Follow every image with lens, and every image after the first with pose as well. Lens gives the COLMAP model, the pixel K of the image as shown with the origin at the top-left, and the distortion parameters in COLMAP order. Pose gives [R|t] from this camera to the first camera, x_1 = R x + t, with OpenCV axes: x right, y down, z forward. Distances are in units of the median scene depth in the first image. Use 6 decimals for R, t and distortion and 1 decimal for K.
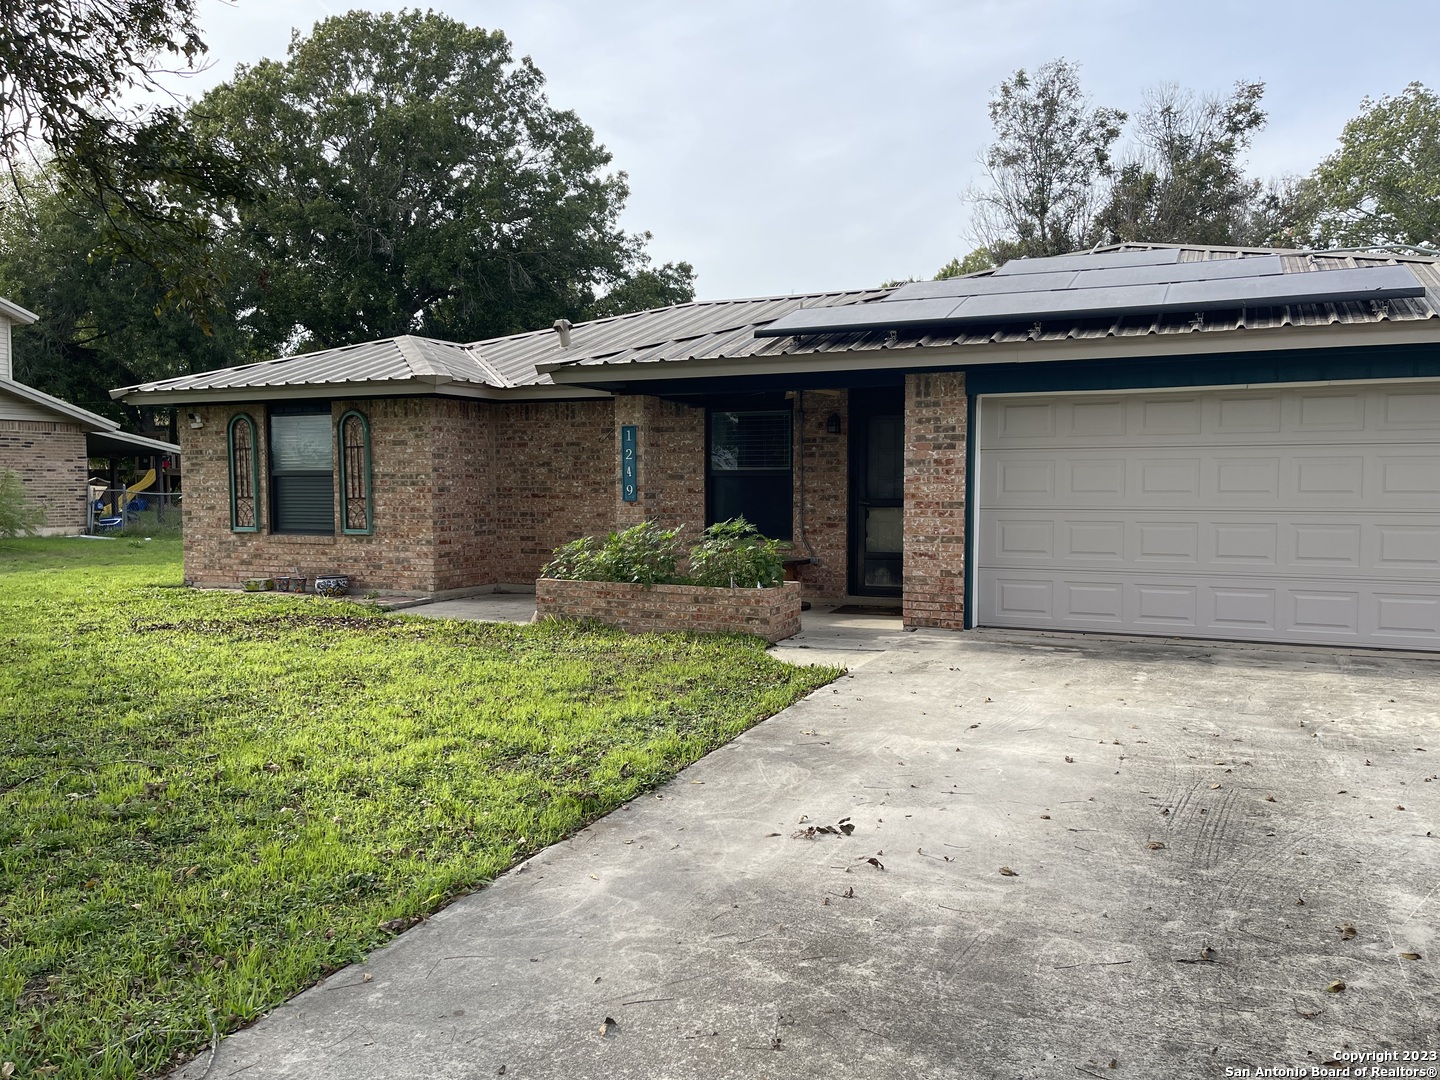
lens RADIAL K [[1077.0, 0, 719.7], [0, 1077.0, 550.7], [0, 0, 1]] dist [0.043910, -0.016611]
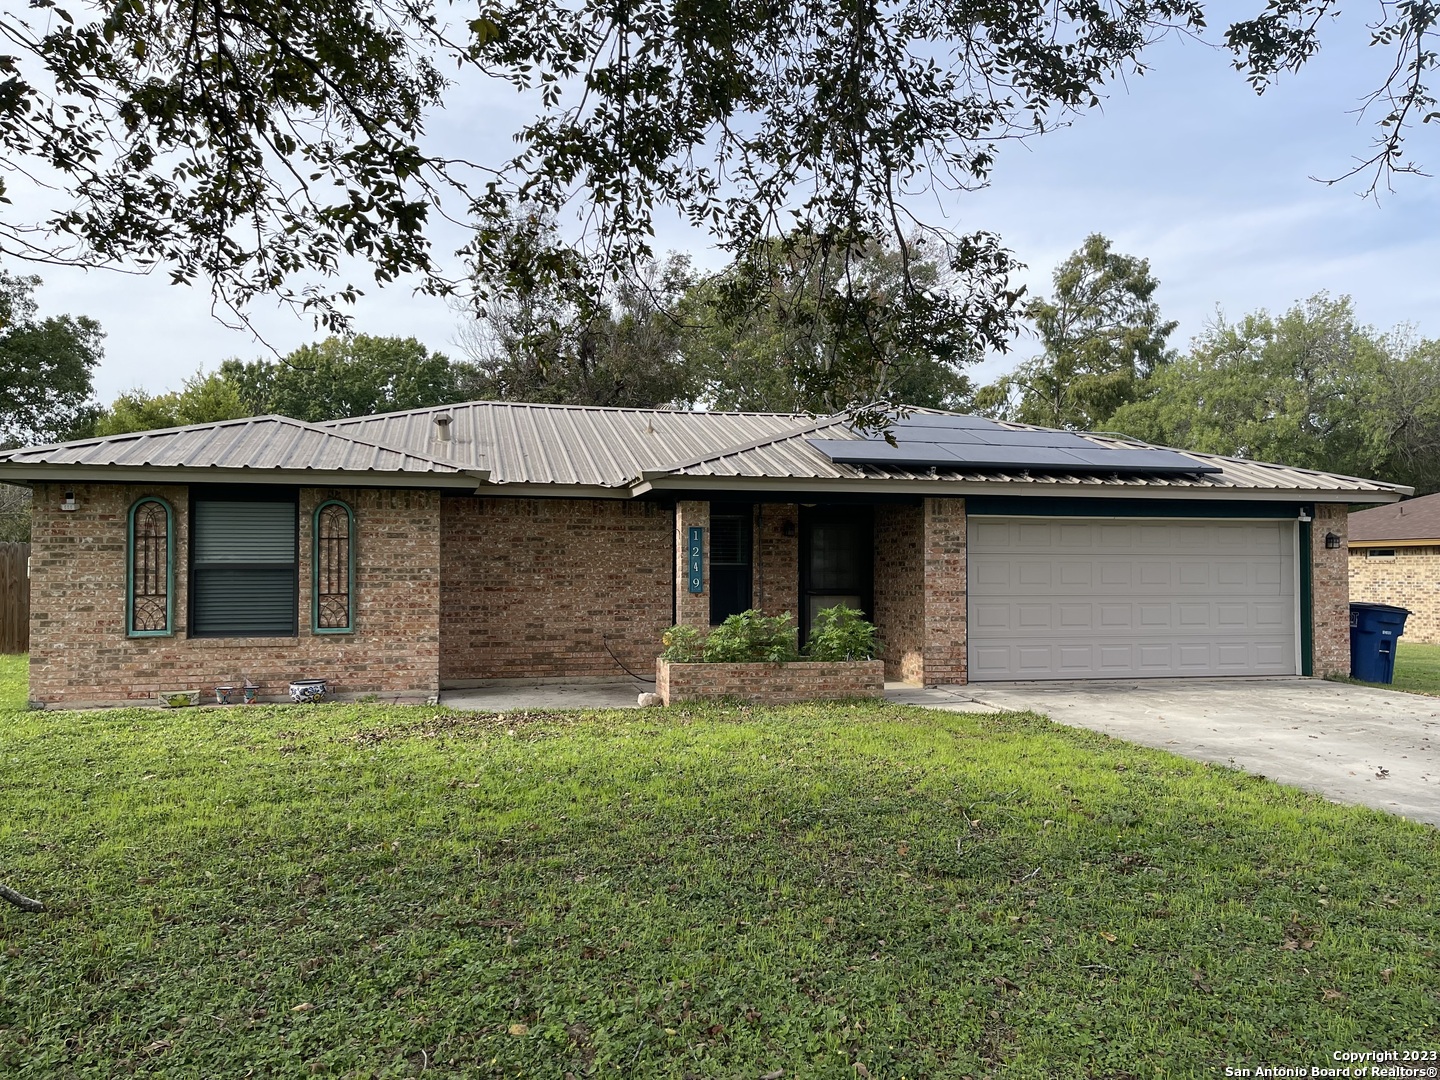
lens RADIAL K [[1077.0, 0, 721.4], [0, 1077.0, 530.7], [0, 0, 1]] dist [0.043910, -0.016611]
pose [[0.788065, 0.024105, 0.615120, -0.654387], [0.037206, 0.995541, -0.086679, -0.010180], [-0.614466, 0.091195, 0.783655, 0.073000]]
